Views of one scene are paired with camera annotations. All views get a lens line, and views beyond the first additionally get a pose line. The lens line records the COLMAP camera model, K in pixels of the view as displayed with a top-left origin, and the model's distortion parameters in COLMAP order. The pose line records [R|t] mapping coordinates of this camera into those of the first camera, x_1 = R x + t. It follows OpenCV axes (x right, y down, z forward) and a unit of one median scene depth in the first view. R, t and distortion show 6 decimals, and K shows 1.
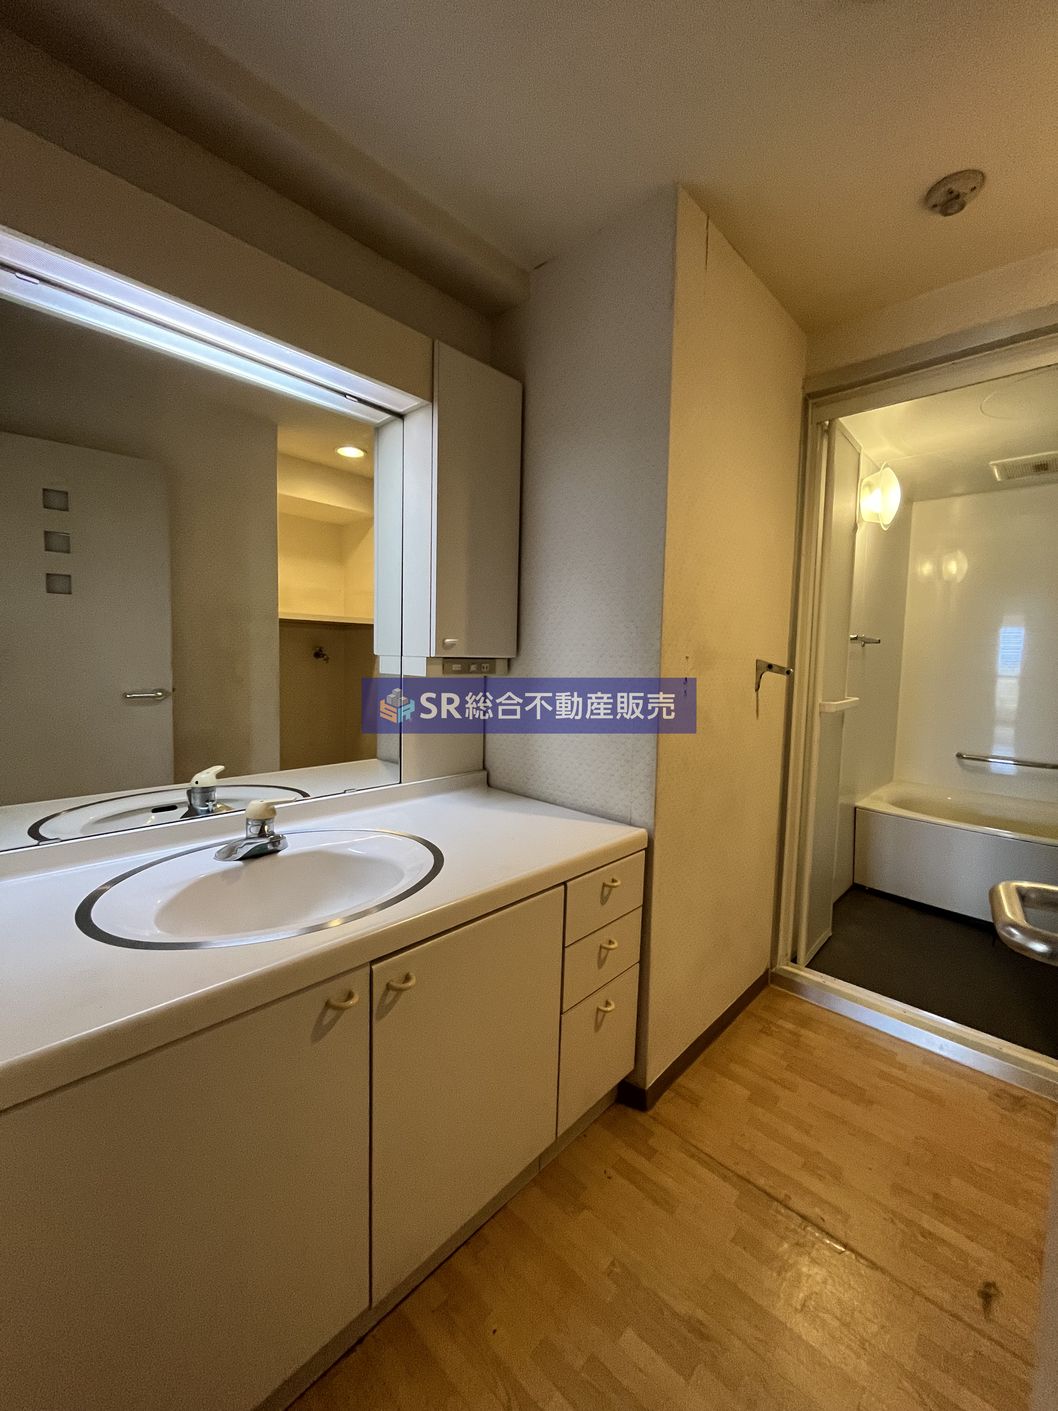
lens RADIAL K [[574.9, 0, 528.9], [0, 574.9, 703.2], [0, 0, 1]] dist [0.002900, 0.000435]
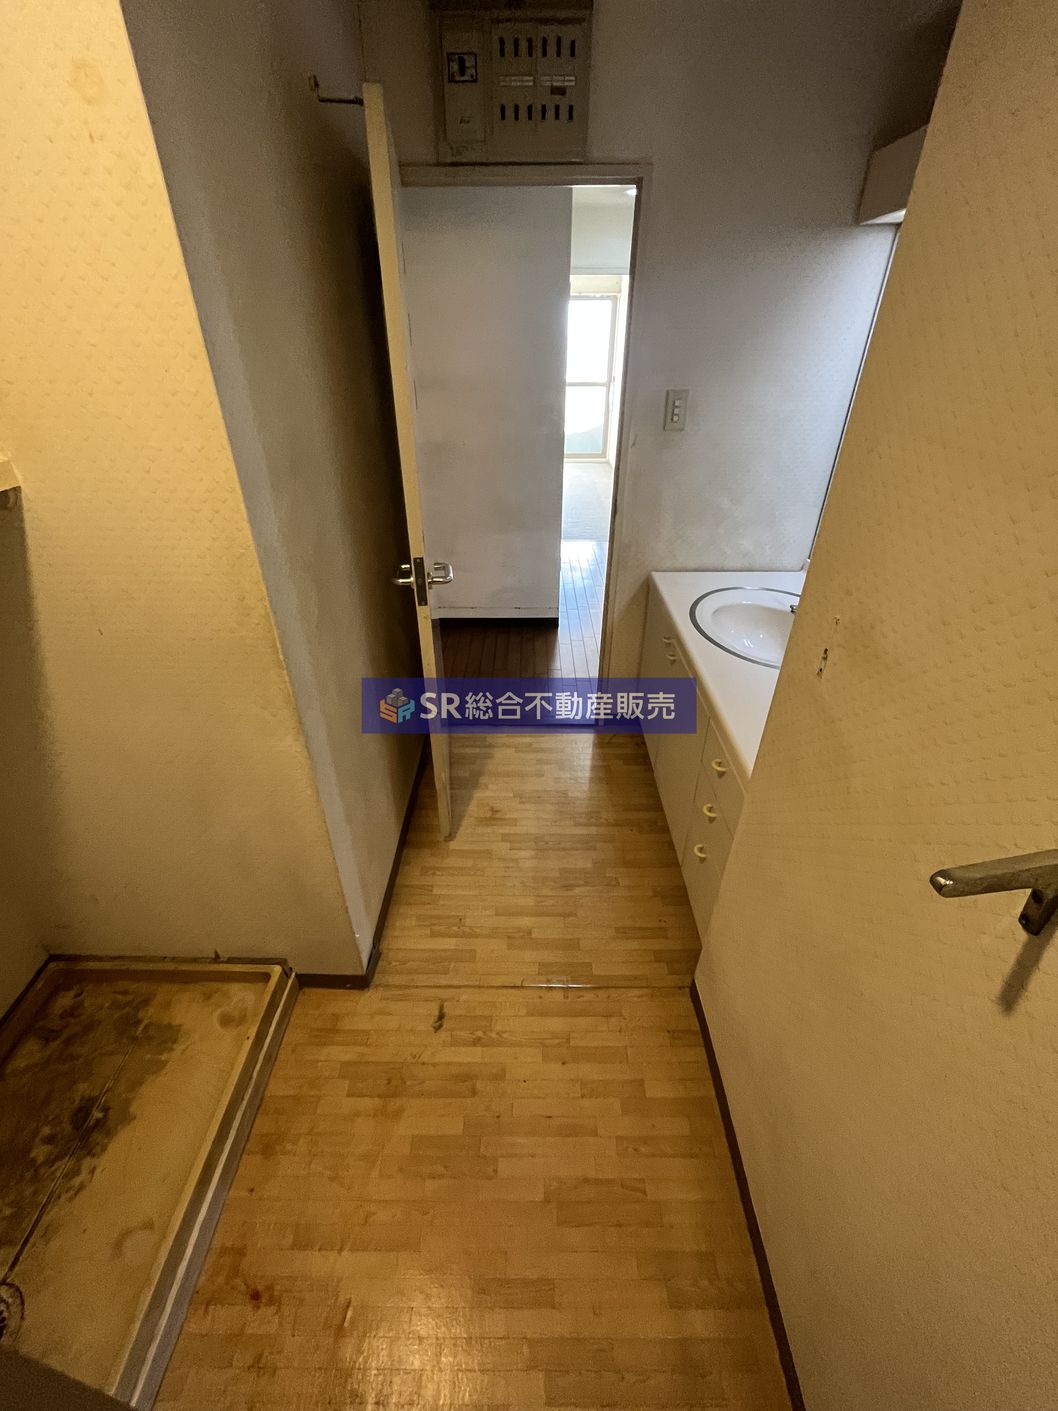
lens RADIAL K [[574.9, 0, 528.2], [0, 574.9, 704.4], [0, 0, 1]] dist [0.002900, 0.000435]
pose [[-0.732386, 0.351960, -0.582869, 0.953020], [-0.065269, 0.815807, 0.574630, -0.353410], [0.677755, 0.458894, -0.574513, 1.288478]]
